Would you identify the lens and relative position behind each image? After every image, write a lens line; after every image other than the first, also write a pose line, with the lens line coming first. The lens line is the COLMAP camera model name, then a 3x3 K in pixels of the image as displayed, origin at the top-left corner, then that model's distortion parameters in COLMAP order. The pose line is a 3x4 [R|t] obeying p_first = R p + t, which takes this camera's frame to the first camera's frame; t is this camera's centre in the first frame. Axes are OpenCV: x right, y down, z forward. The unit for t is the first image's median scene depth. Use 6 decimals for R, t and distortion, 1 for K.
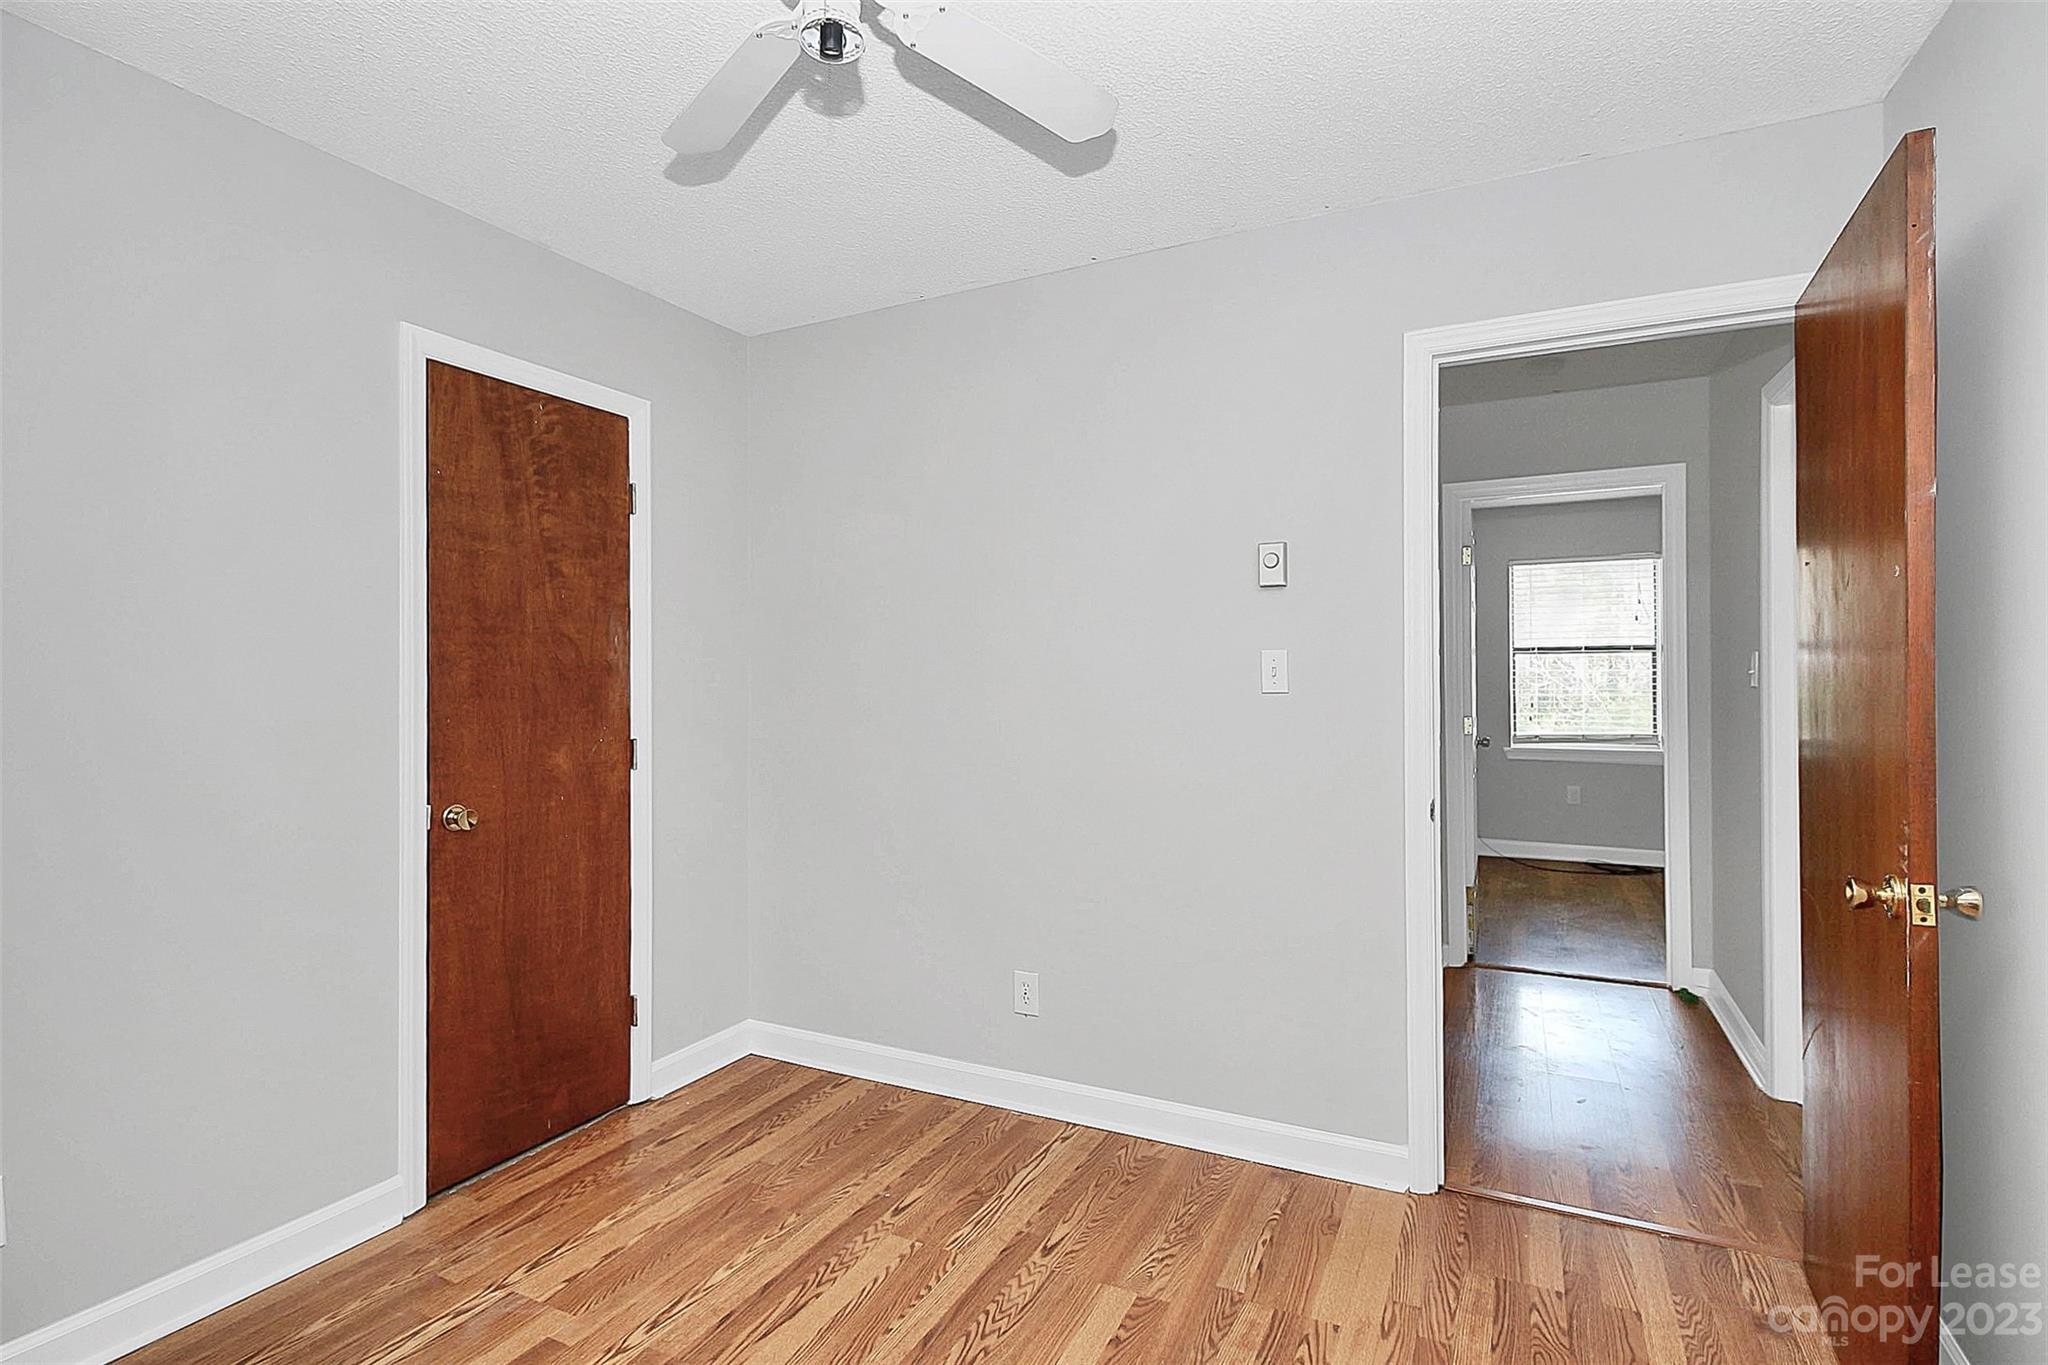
lens RADIAL K [[985.9, 0, 1021.8], [0, 985.9, 674.3], [0, 0, 1]] dist [0.000519, -0.000104]
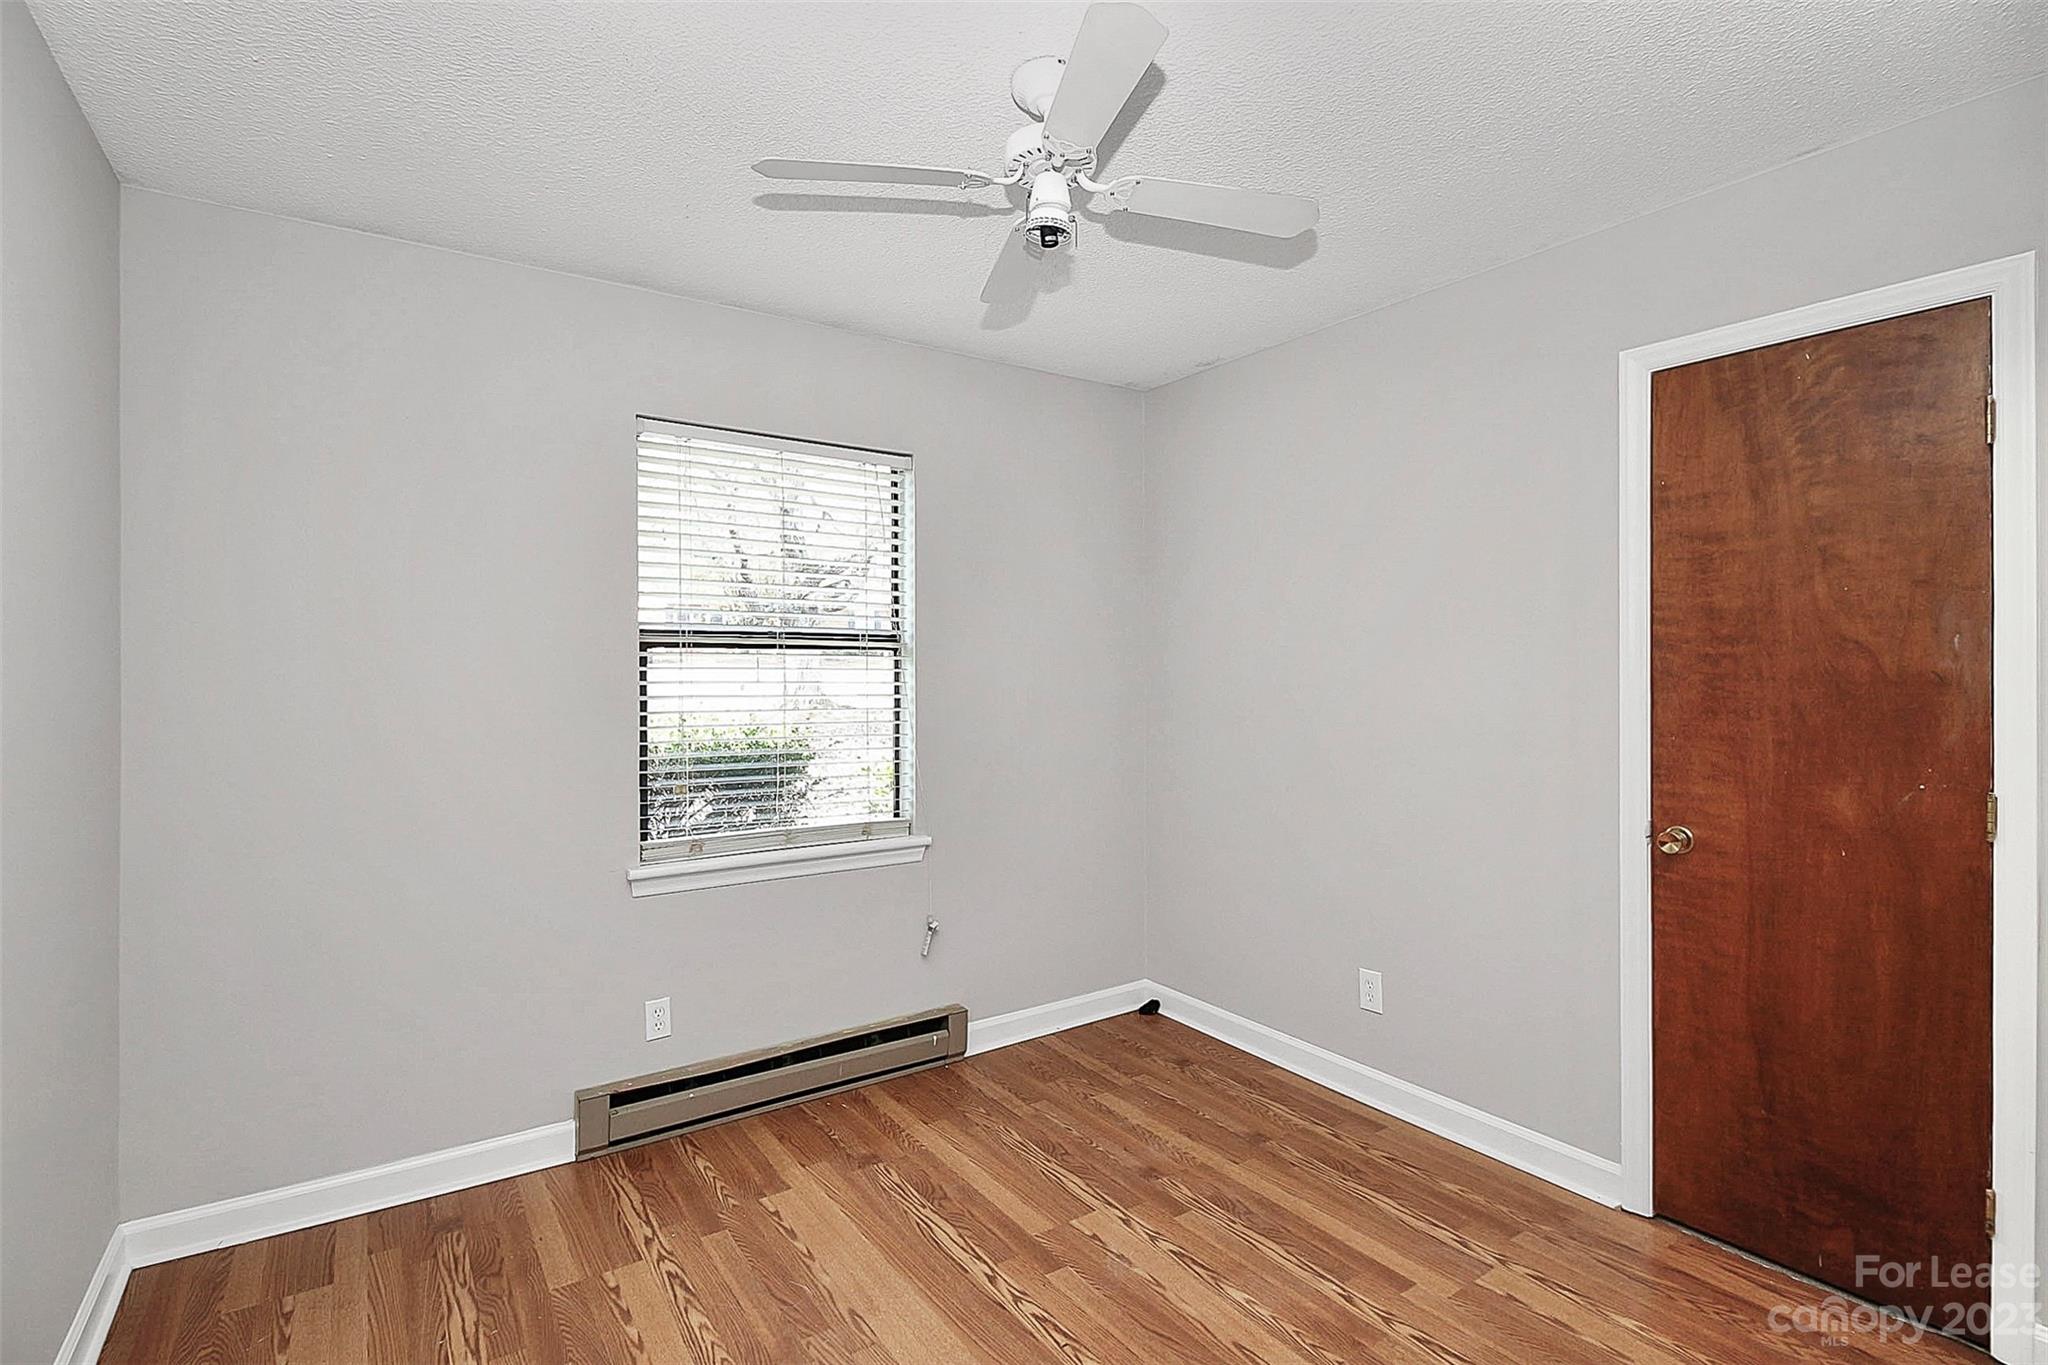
lens RADIAL K [[979.4, 0, 1026.9], [0, 979.4, 665.6], [0, 0, 1]] dist [0.003134, -0.012593]
pose [[-0.473352, -0.003580, -0.880866, 0.537294], [0.007177, 0.999943, -0.007921, -0.019352], [0.880844, -0.010072, -0.473299, 0.862407]]
